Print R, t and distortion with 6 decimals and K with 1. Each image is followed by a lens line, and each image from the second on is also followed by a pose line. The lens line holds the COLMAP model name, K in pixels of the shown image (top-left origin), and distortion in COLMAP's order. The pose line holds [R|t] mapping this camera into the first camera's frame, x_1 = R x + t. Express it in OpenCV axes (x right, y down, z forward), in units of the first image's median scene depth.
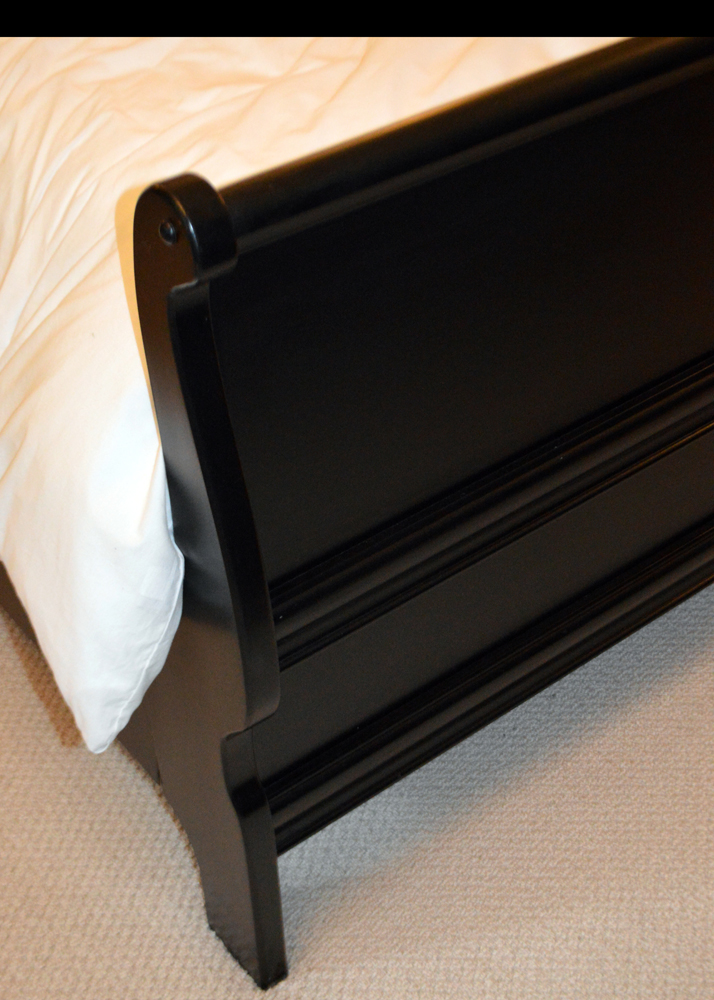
lens RADIAL K [[1466.2, 0, 357.7], [0, 1466.2, 506.0], [0, 0, 1]] dist [0.008405, 0.000000]
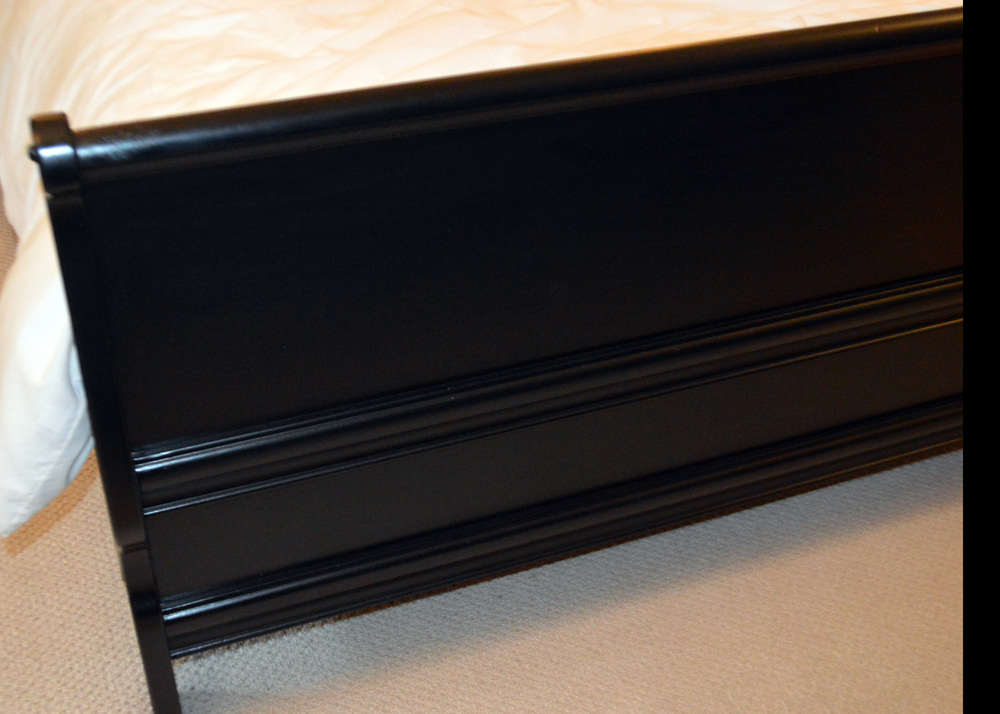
lens RADIAL K [[1180.8, 0, 500.6], [0, 1180.8, 349.6], [0, 0, 1]] dist [0.004207, 0.000000]
pose [[0.955422, 0.206986, -0.210534, 0.334163], [-0.217623, 0.975619, -0.028411, -0.046670], [0.199520, 0.072962, 0.977174, 0.038862]]
